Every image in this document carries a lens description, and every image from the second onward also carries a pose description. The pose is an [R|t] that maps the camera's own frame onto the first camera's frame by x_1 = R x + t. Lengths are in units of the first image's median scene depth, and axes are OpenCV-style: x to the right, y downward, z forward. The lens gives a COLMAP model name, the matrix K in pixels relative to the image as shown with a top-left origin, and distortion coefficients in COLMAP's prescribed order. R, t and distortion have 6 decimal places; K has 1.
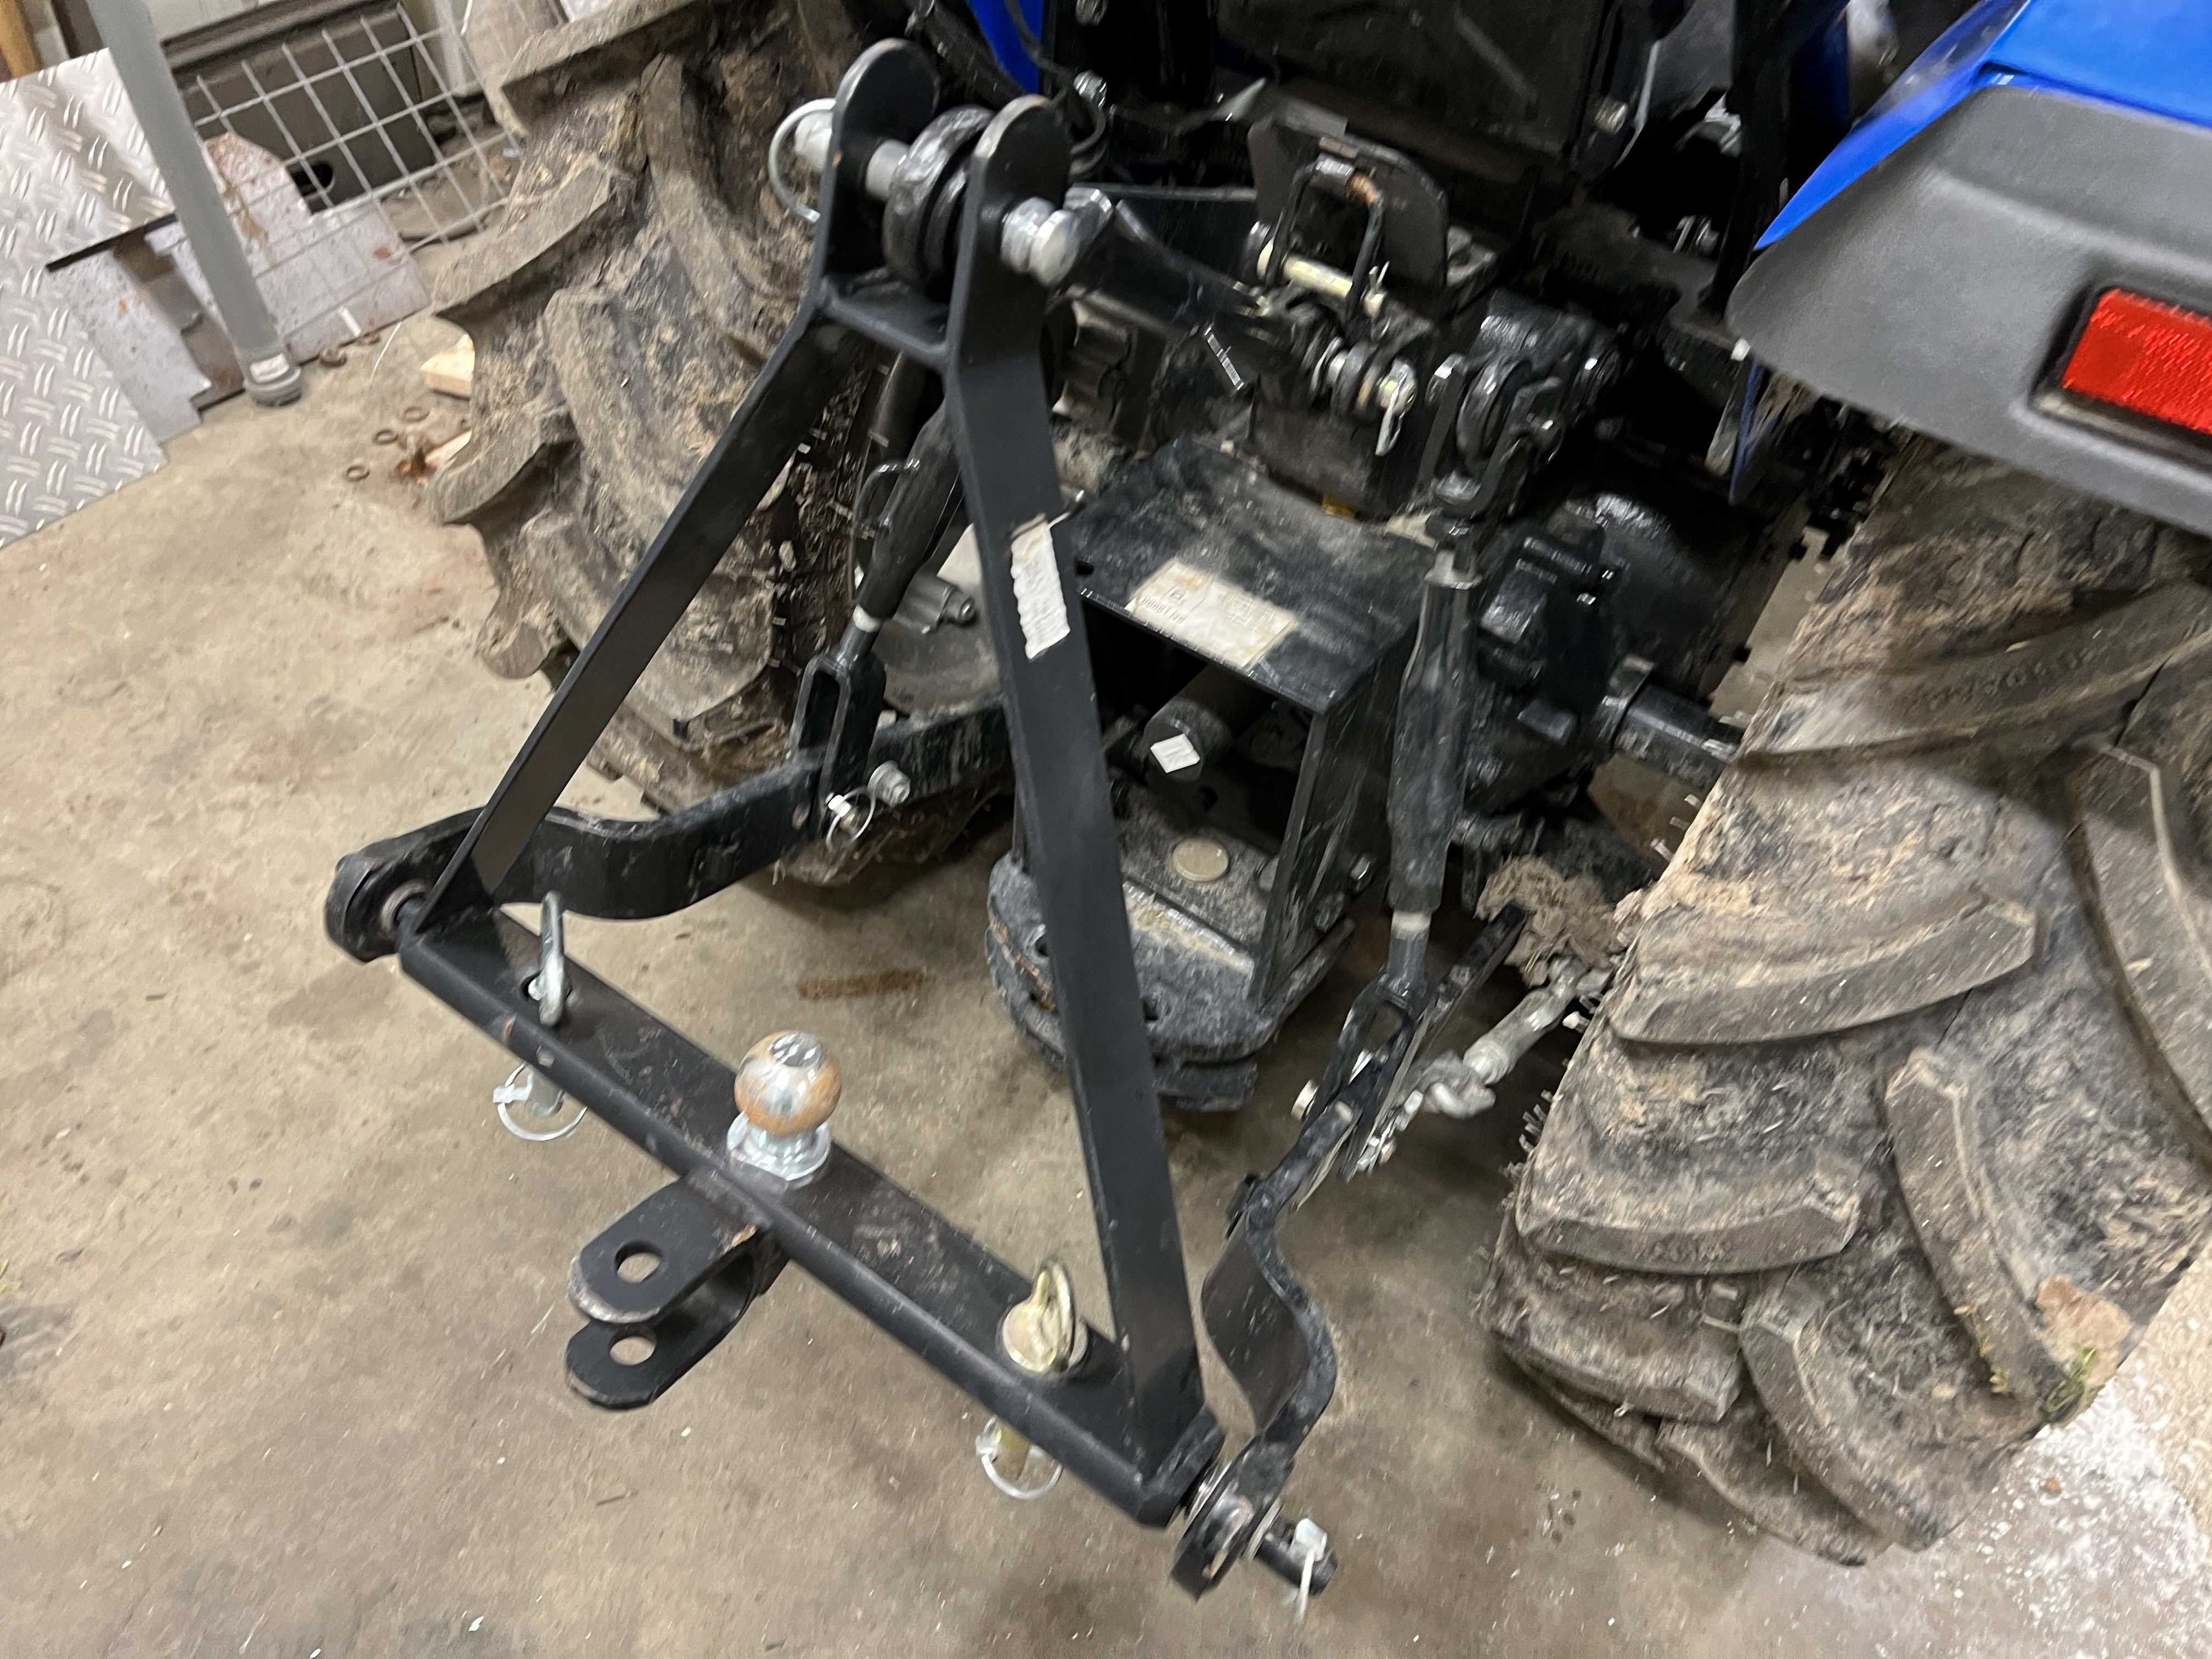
lens RADIAL K [[1786.7, 0, 1095.6], [0, 1786.7, 820.9], [0, 0, 1]] dist [0.067799, -0.127423]
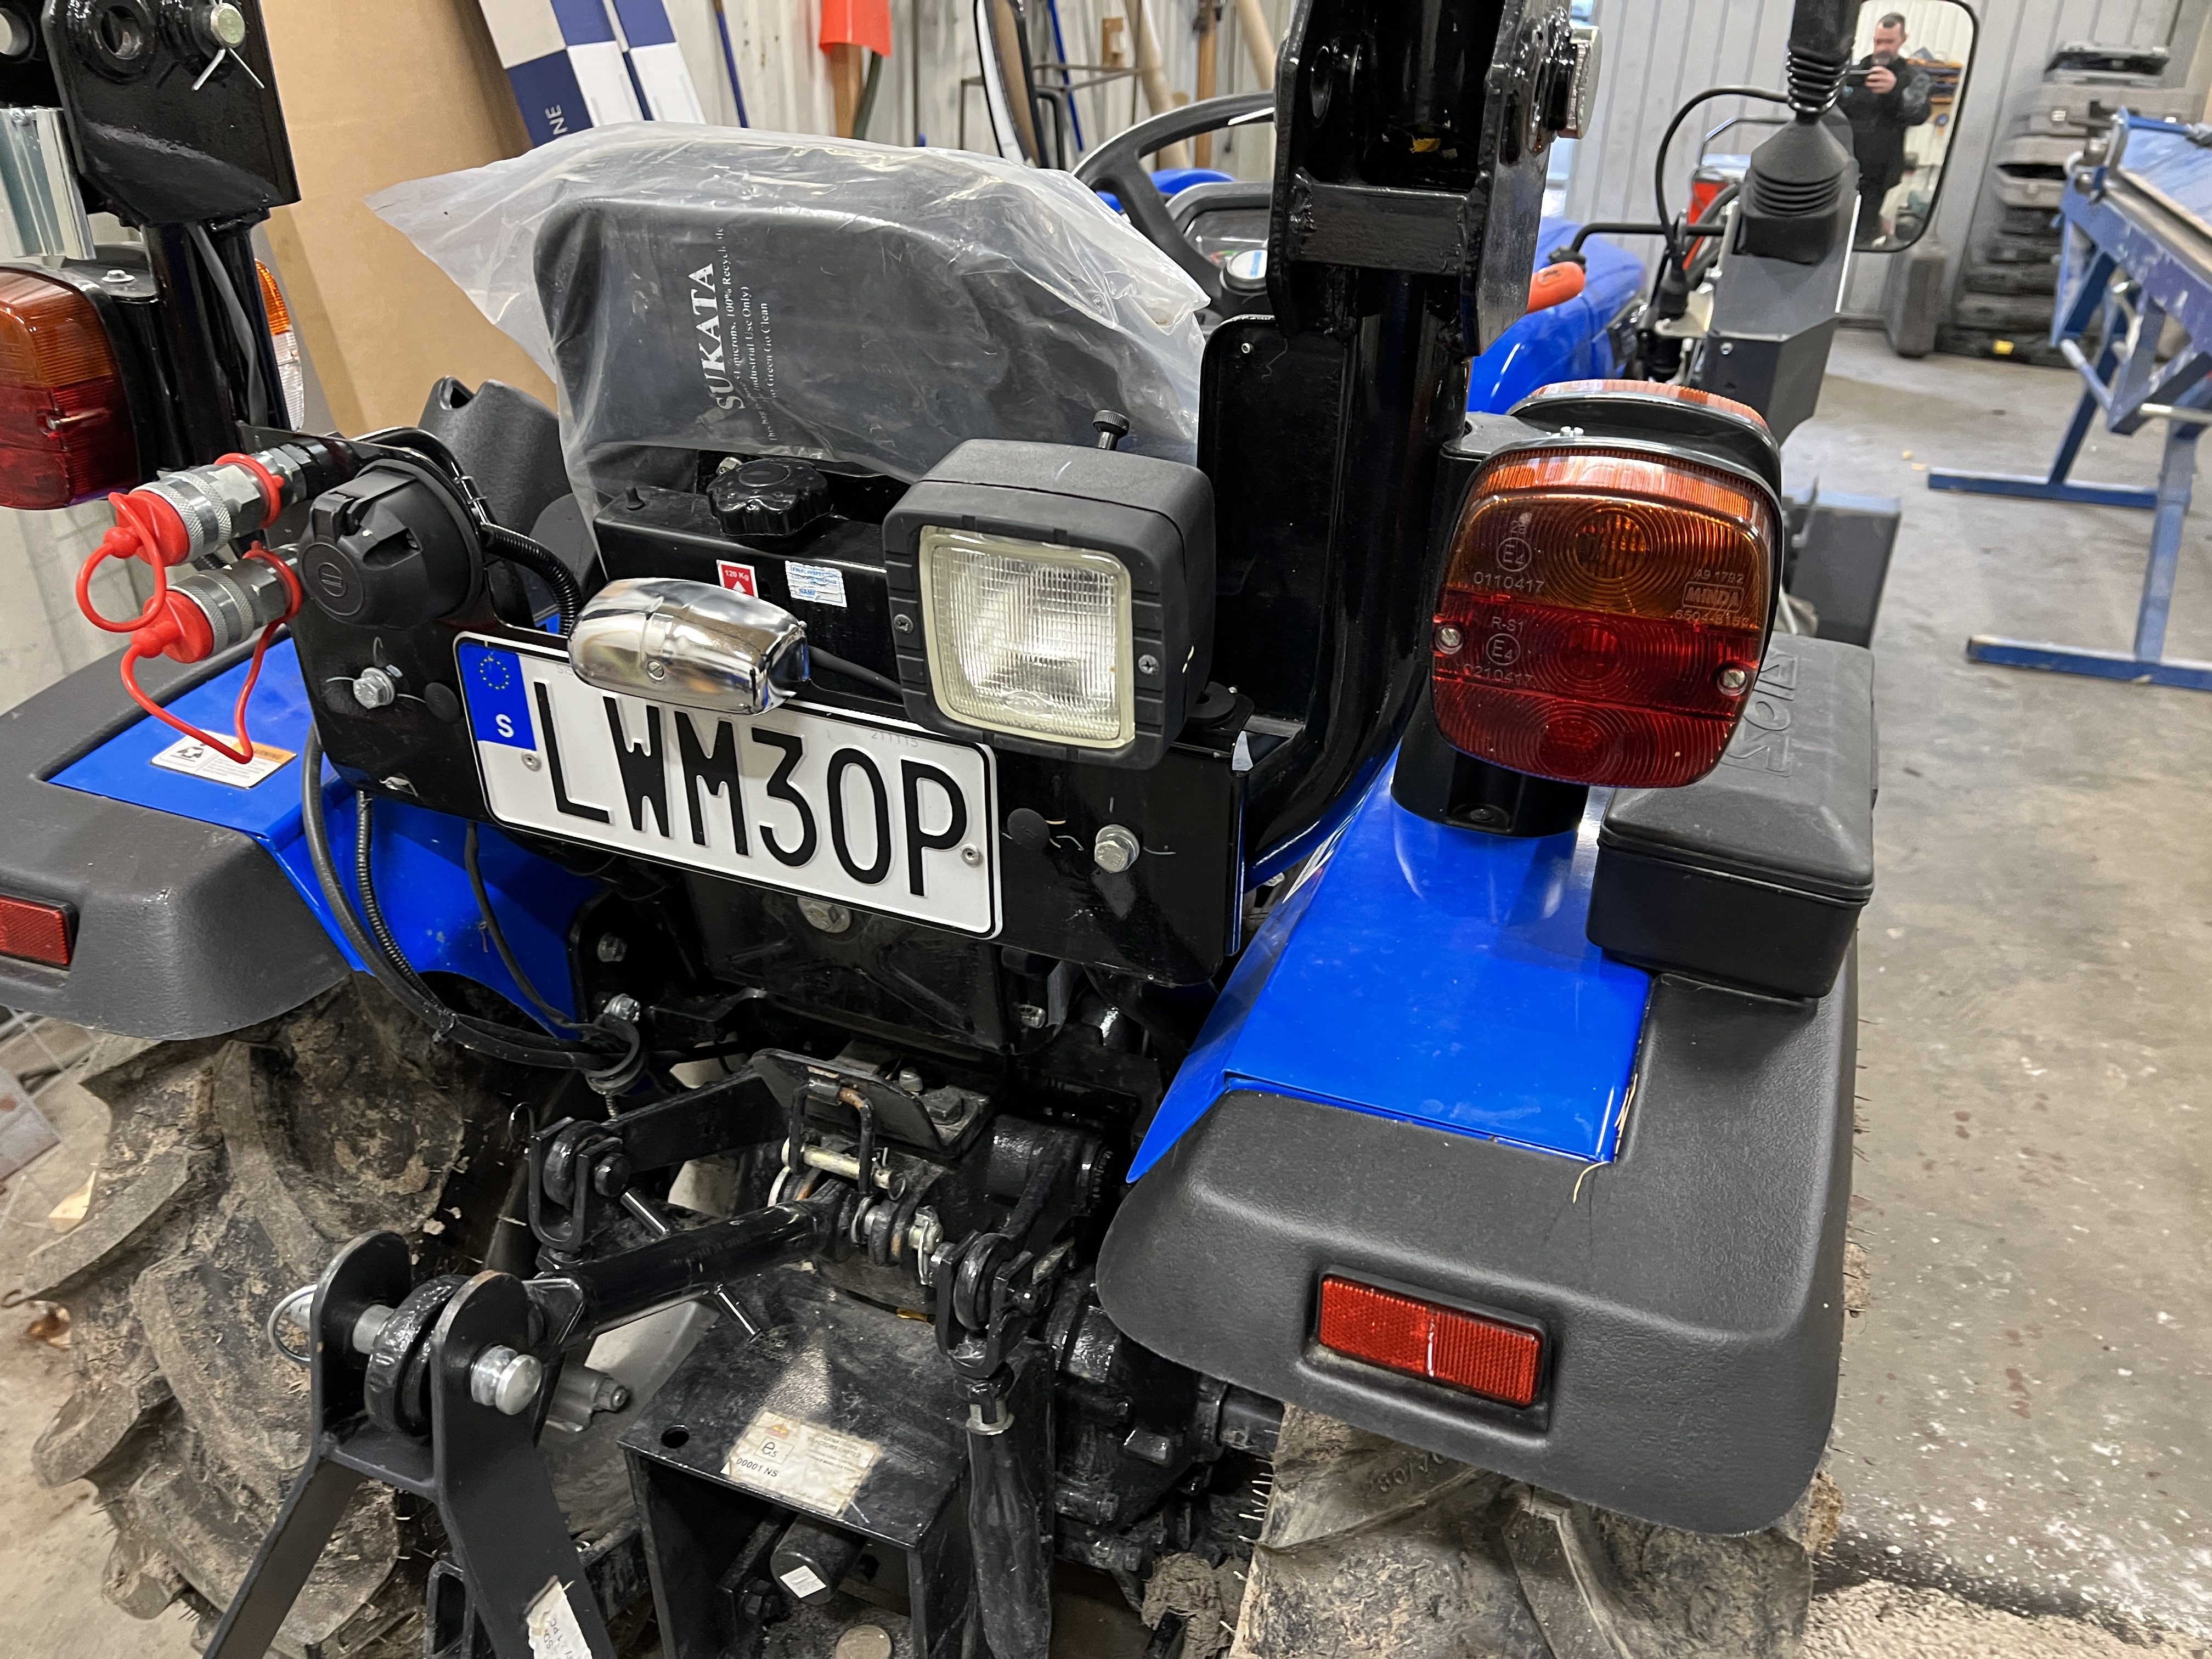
lens RADIAL K [[1772.5, 0, 1106.0], [0, 1772.5, 829.5], [0, 0, 1]] dist [0.047934, -0.064770]
pose [[0.969038, -0.169856, 0.179202, 0.105344], [0.214199, 0.939318, -0.267955, -0.134190], [-0.122814, 0.298044, 0.946619, -0.144296]]
